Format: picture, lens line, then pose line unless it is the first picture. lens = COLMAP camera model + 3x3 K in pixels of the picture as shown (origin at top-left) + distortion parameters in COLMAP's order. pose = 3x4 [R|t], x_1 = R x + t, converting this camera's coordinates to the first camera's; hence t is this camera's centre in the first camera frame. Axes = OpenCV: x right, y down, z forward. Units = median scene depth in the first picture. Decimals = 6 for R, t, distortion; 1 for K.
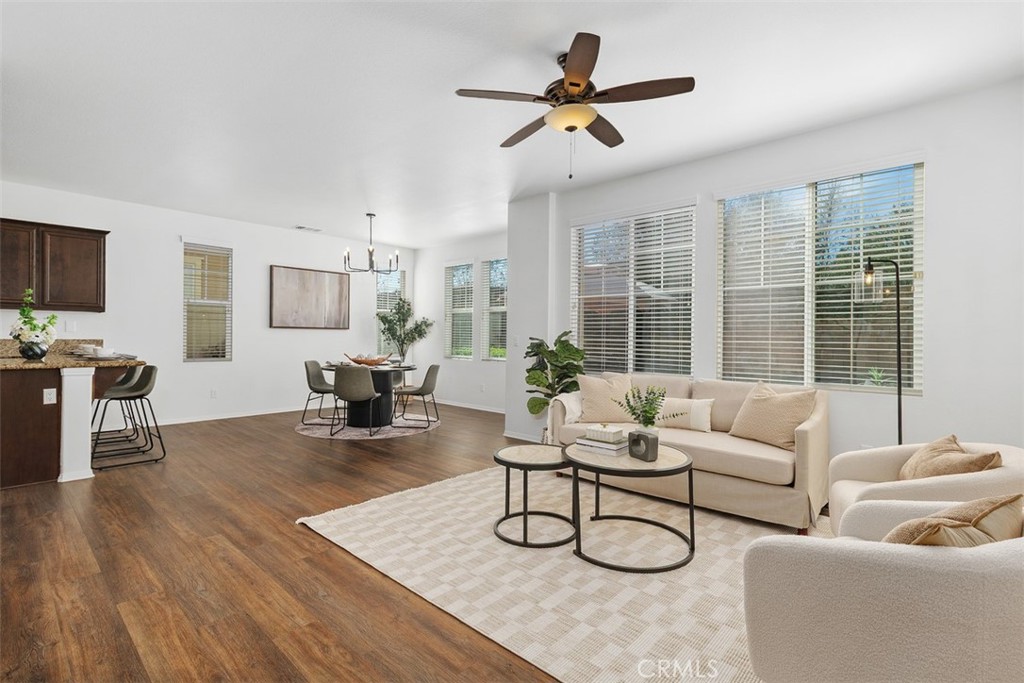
lens RADIAL K [[471.3, 0, 512.0], [0, 471.3, 341.5], [0, 0, 1]] dist [0.000628, 0.000051]
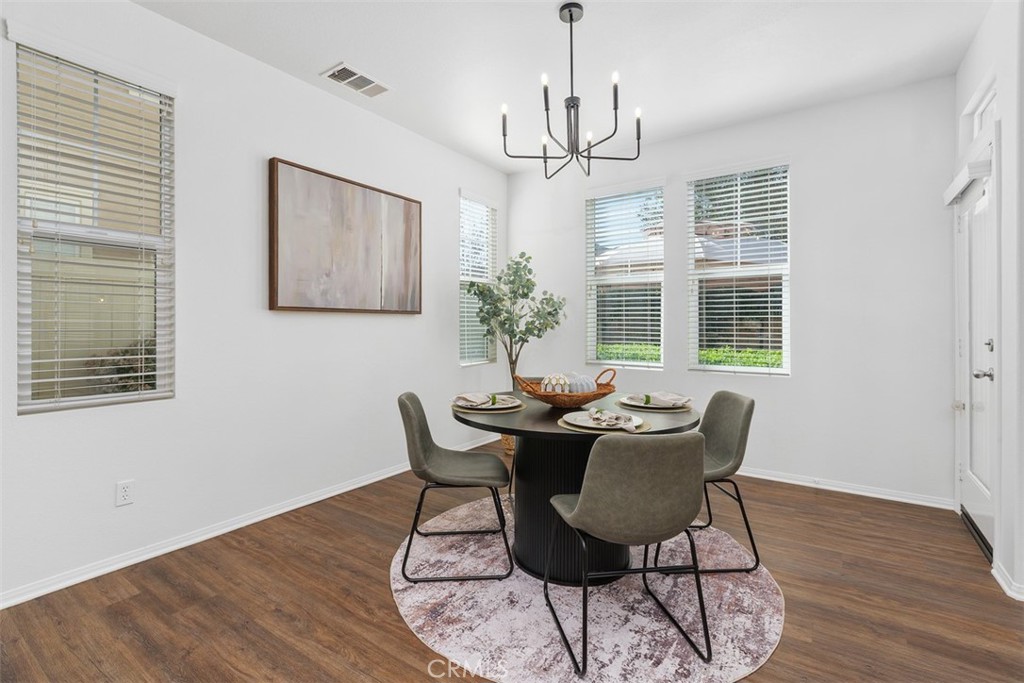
lens RADIAL K [[460.5, 0, 510.2], [0, 460.5, 332.3], [0, 0, 1]] dist [-0.001421, 0.000101]
pose [[0.991966, -0.012203, 0.125916, -0.330605], [0.012037, 0.999925, 0.002078, -0.006633], [-0.125932, -0.000545, 0.992039, 0.530845]]
